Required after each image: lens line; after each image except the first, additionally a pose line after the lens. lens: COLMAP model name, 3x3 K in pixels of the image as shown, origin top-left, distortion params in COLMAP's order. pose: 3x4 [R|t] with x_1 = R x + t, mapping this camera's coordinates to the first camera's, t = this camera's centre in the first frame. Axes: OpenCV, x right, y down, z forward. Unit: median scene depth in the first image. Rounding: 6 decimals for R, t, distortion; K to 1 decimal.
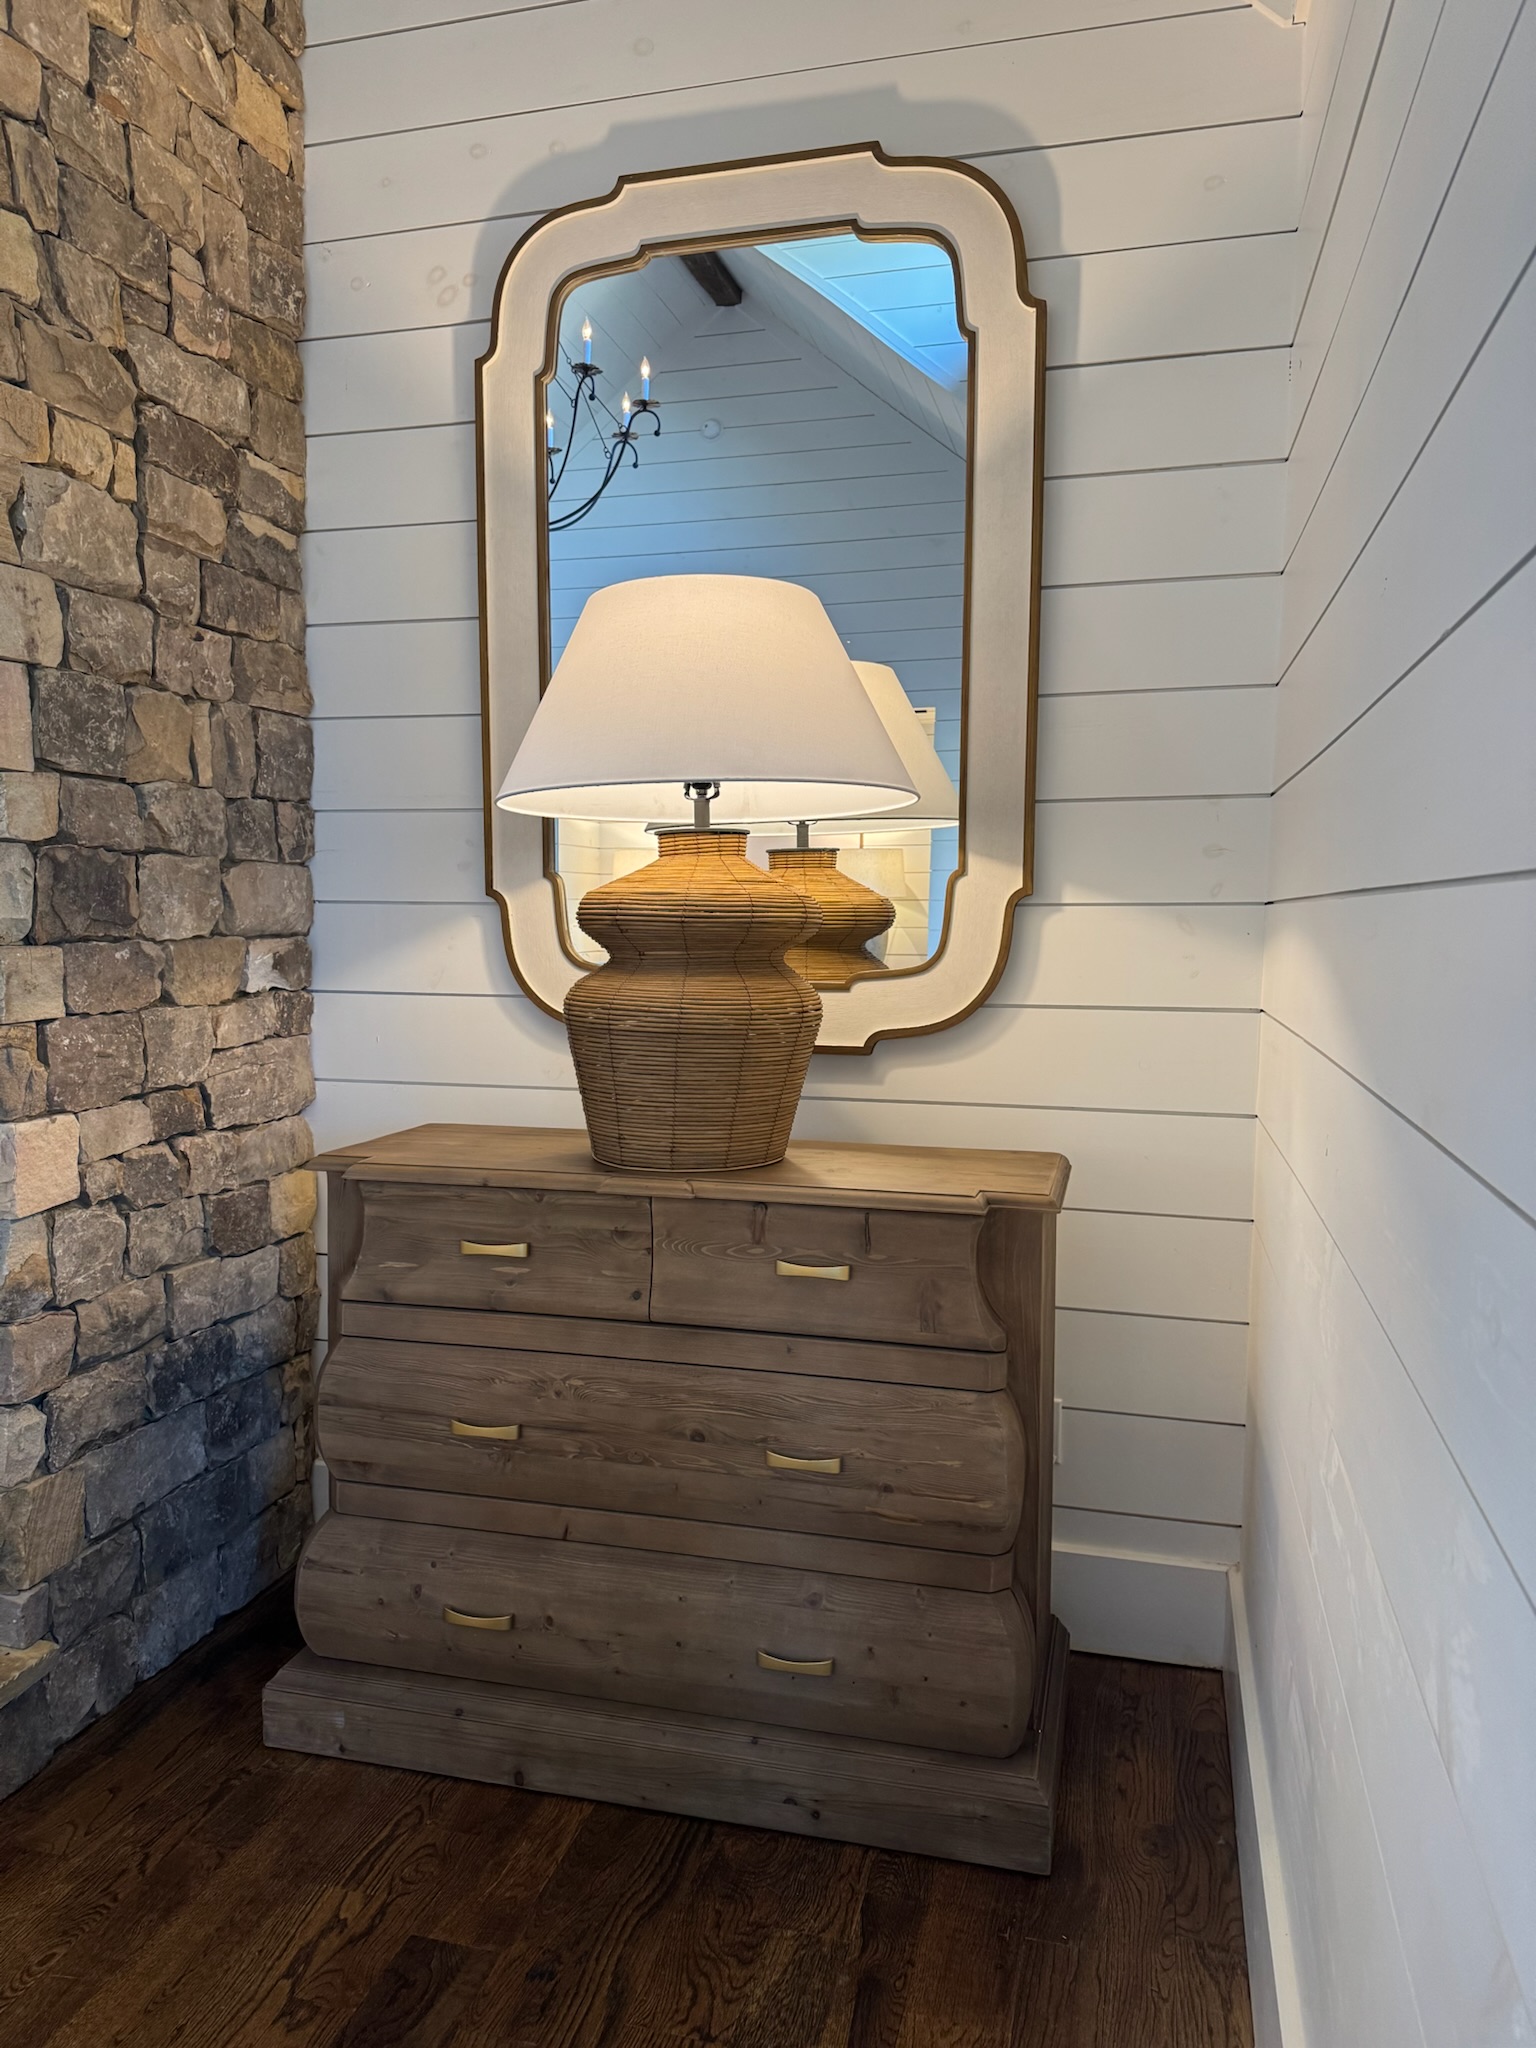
lens RADIAL K [[1431.2, 0, 763.5], [0, 1431.2, 1032.5], [0, 0, 1]] dist [0.104554, -0.163884]
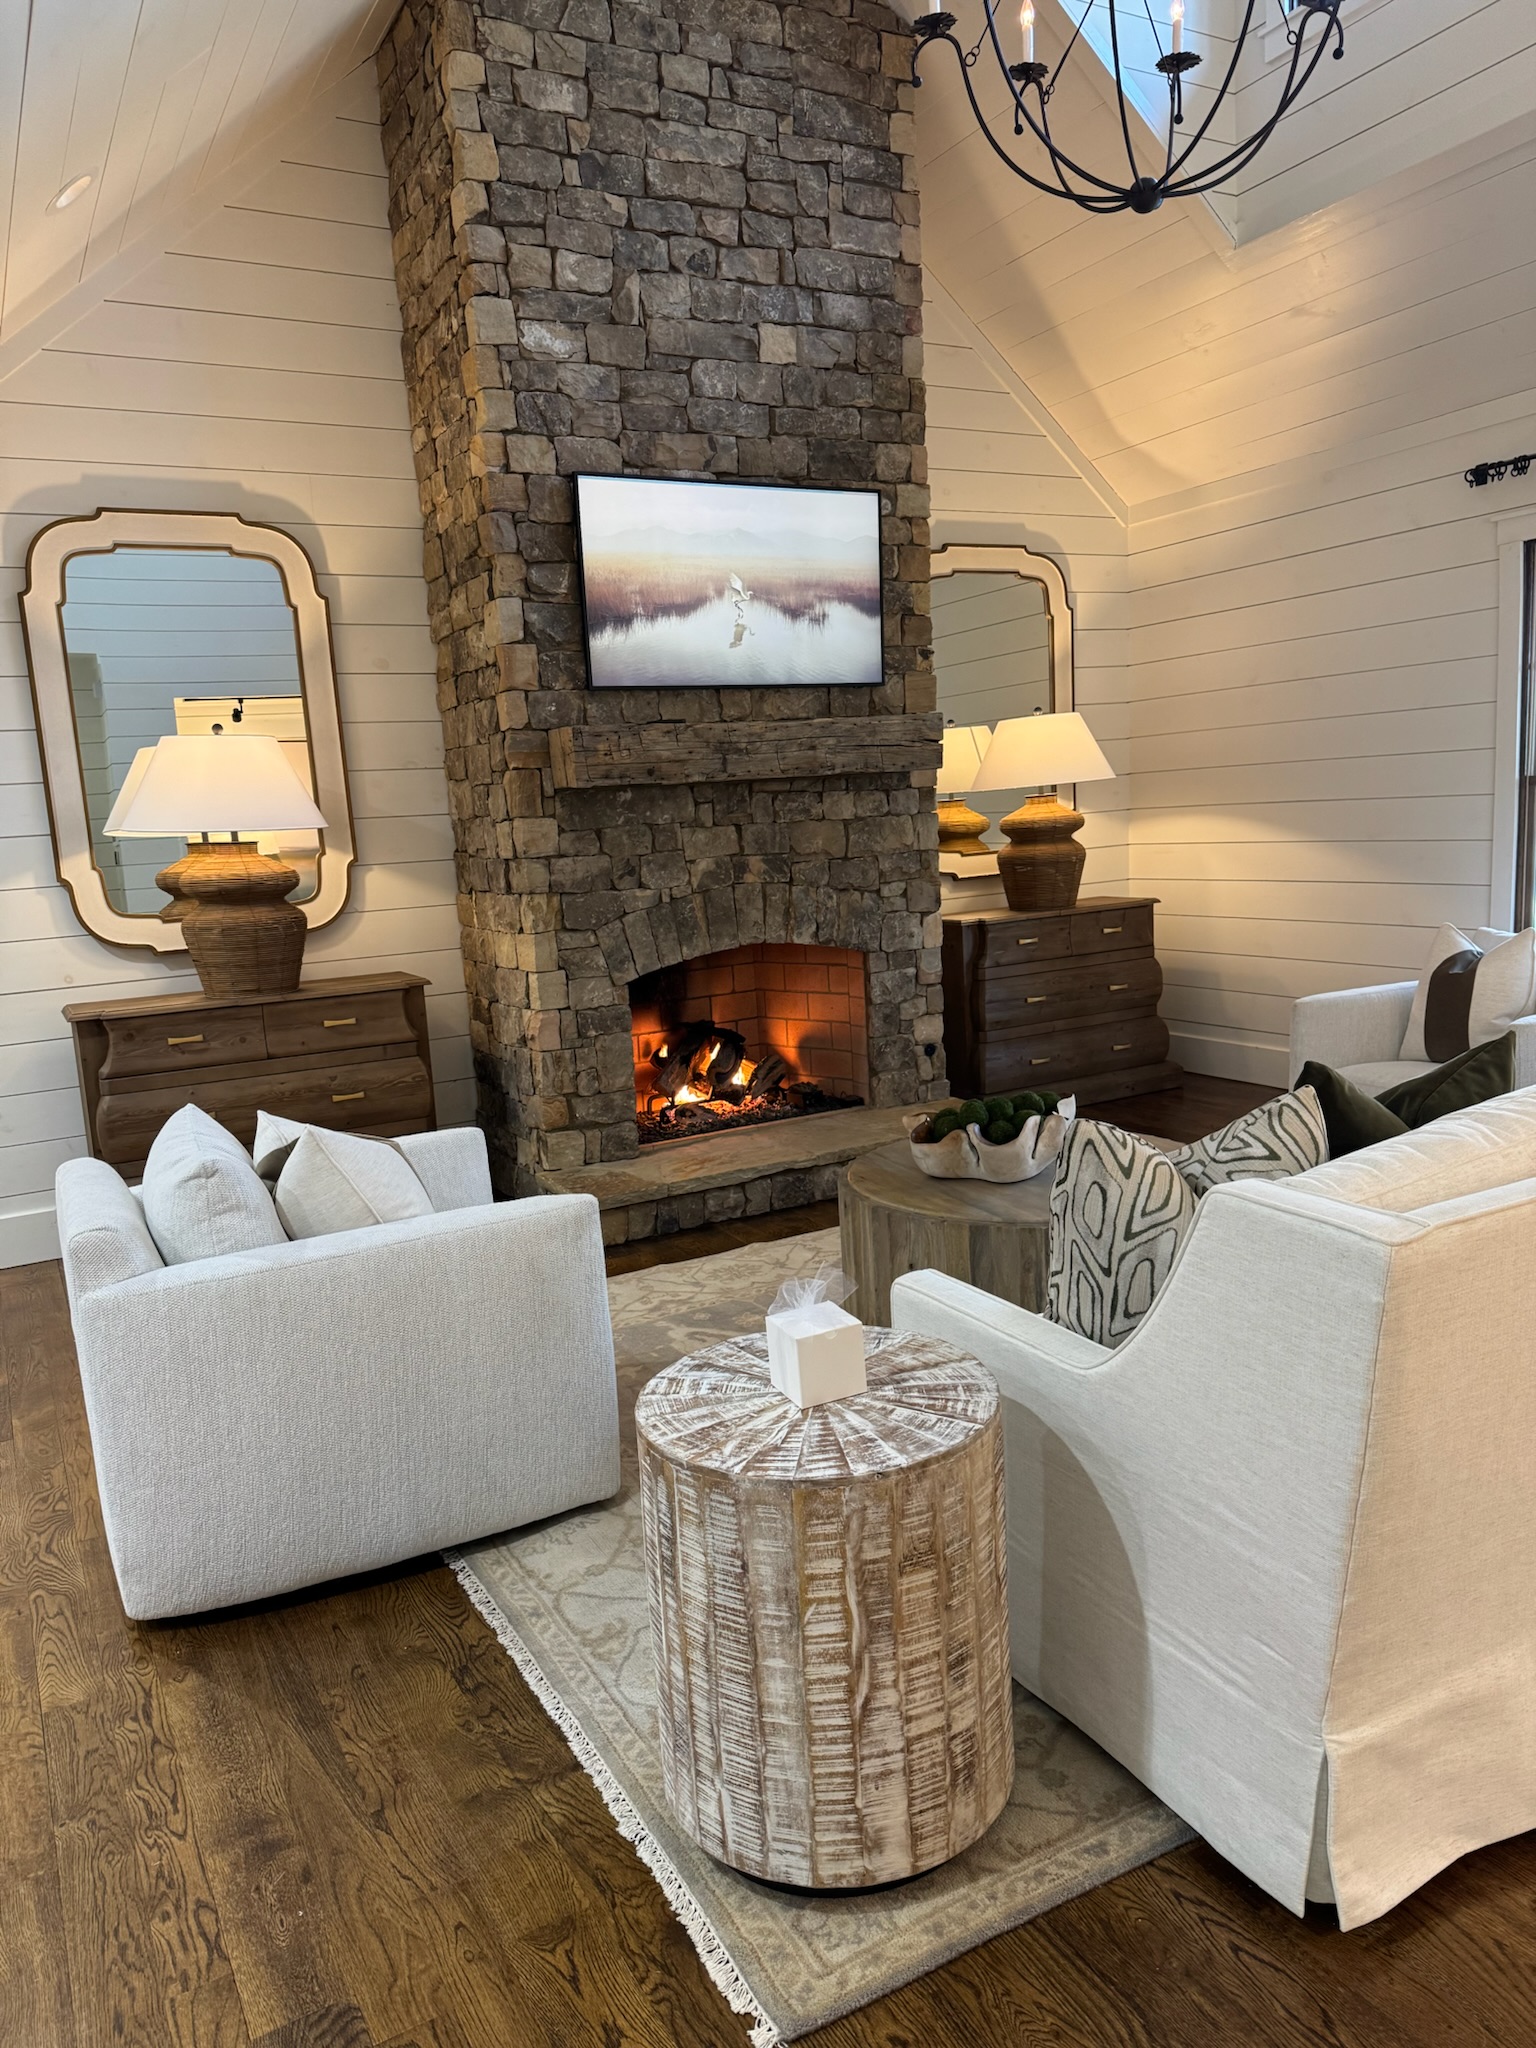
lens RADIAL K [[1445.3, 0, 783.5], [0, 1445.3, 1082.7], [0, 0, 1]] dist [0.053663, -0.096656]
pose [[0.708051, -0.182453, 0.682183, -2.482639], [0.118554, 0.983047, 0.139870, -0.038076], [-0.696138, -0.018159, 0.717678, -0.755198]]
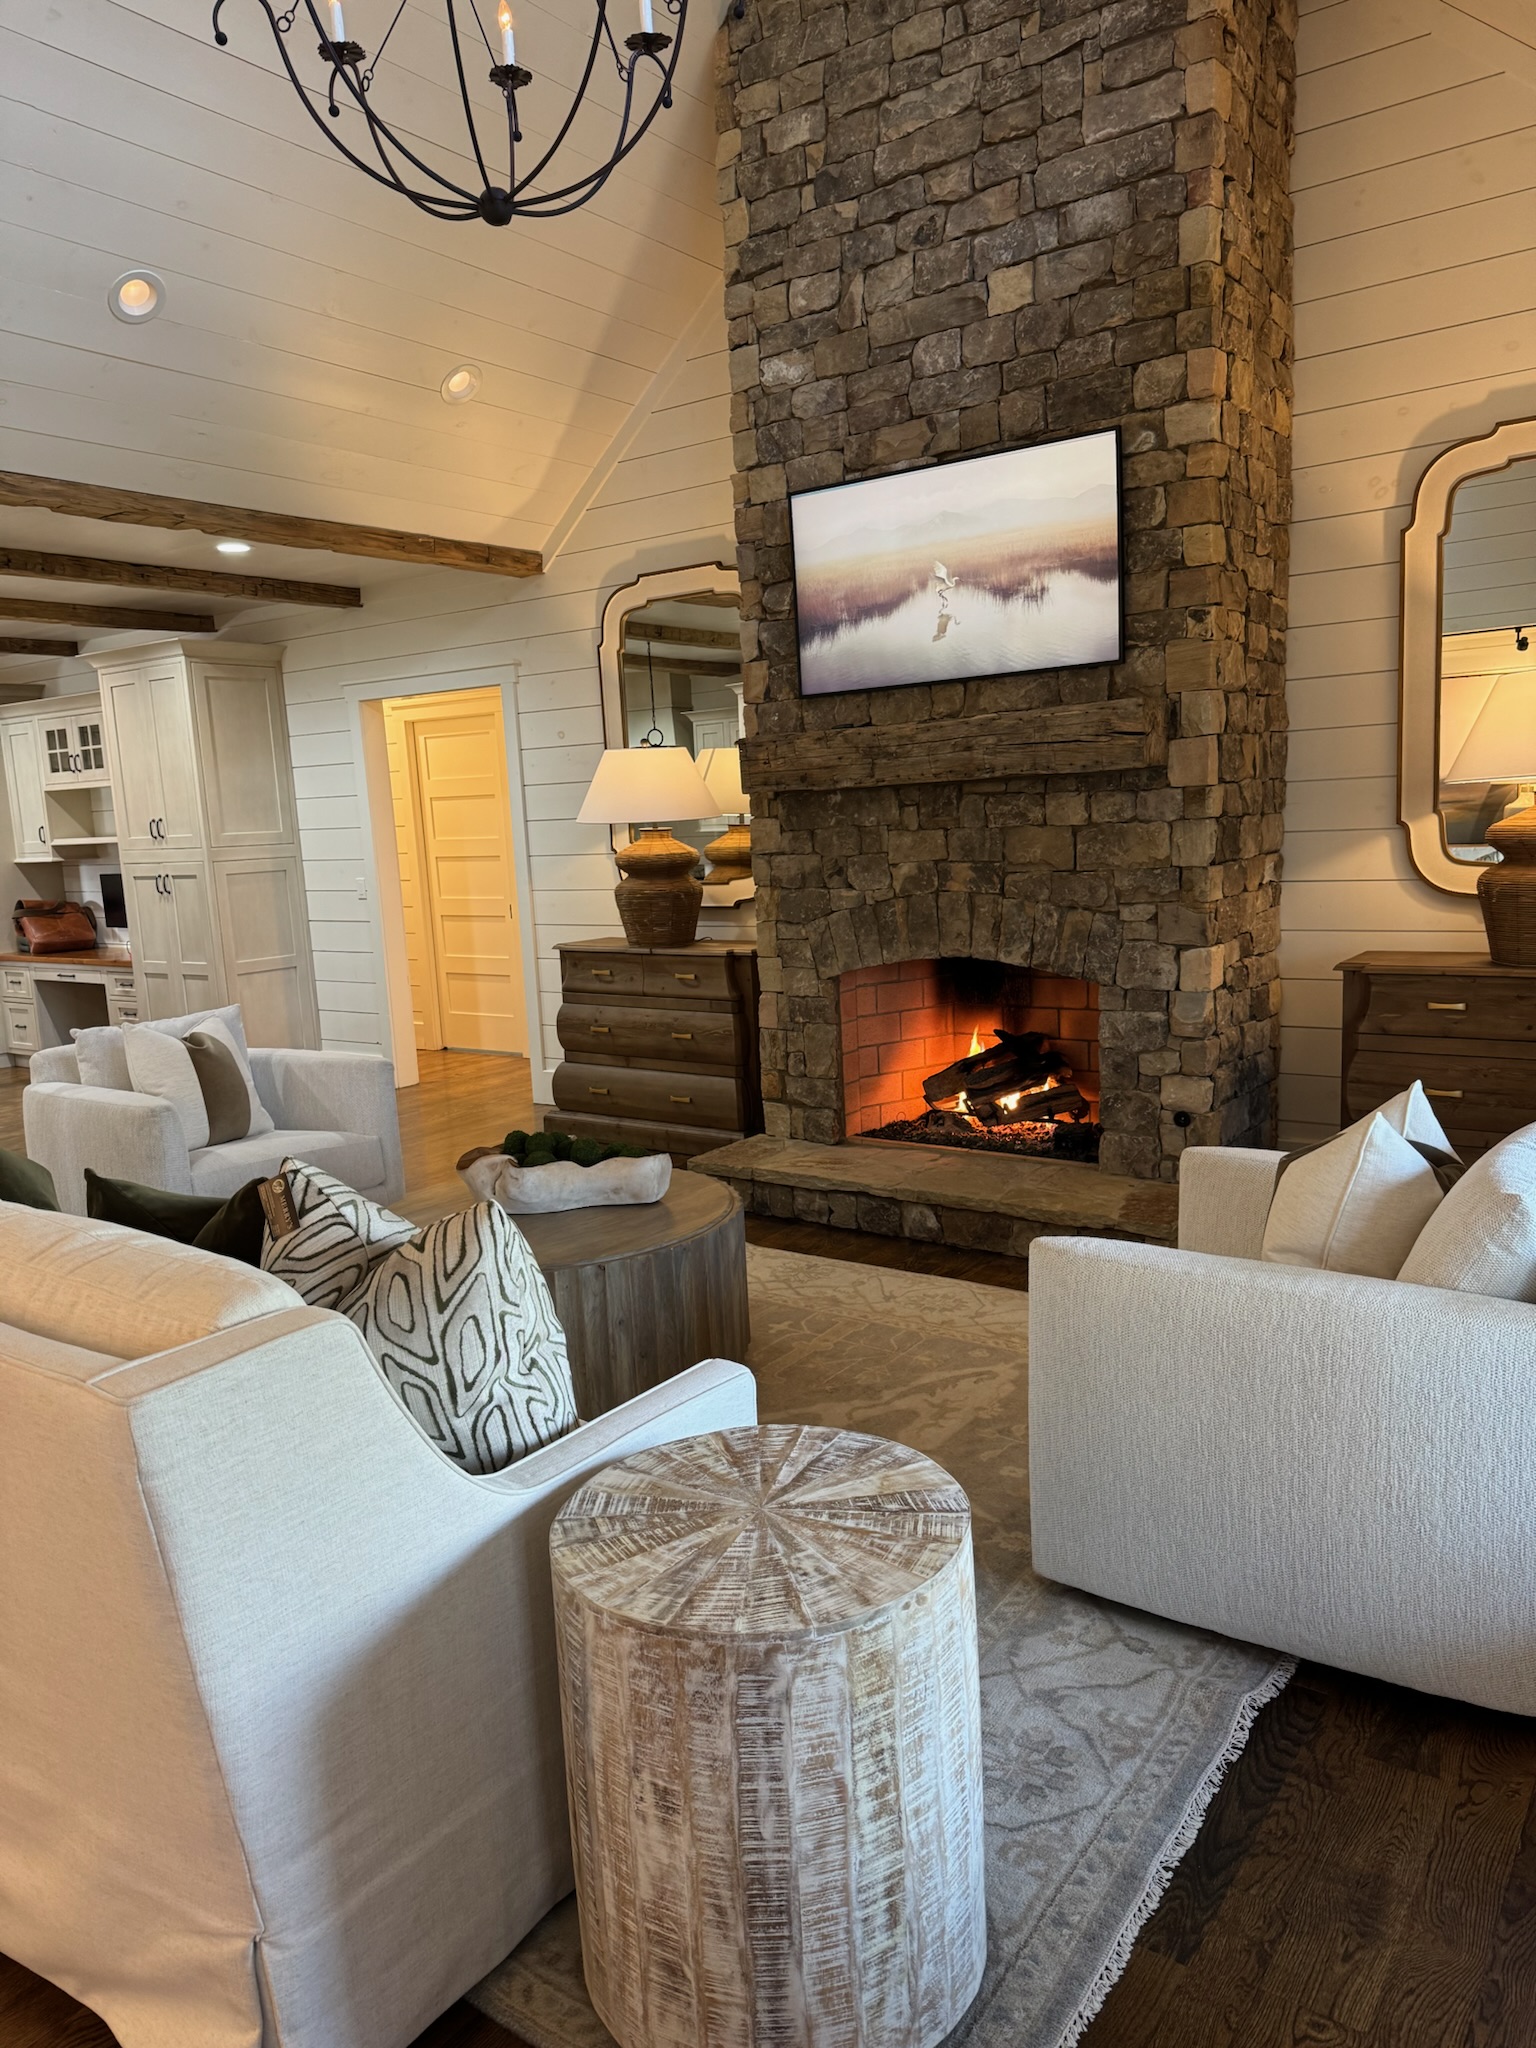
lens RADIAL K [[1420.3, 0, 767.0], [0, 1420.3, 1032.7], [0, 0, 1]] dist [0.190710, -0.393914]
pose [[0.936304, 0.002334, -0.351184, -0.342067], [0.025830, 0.996812, 0.075490, 0.008314], [0.350240, -0.079752, 0.933258, -1.165538]]
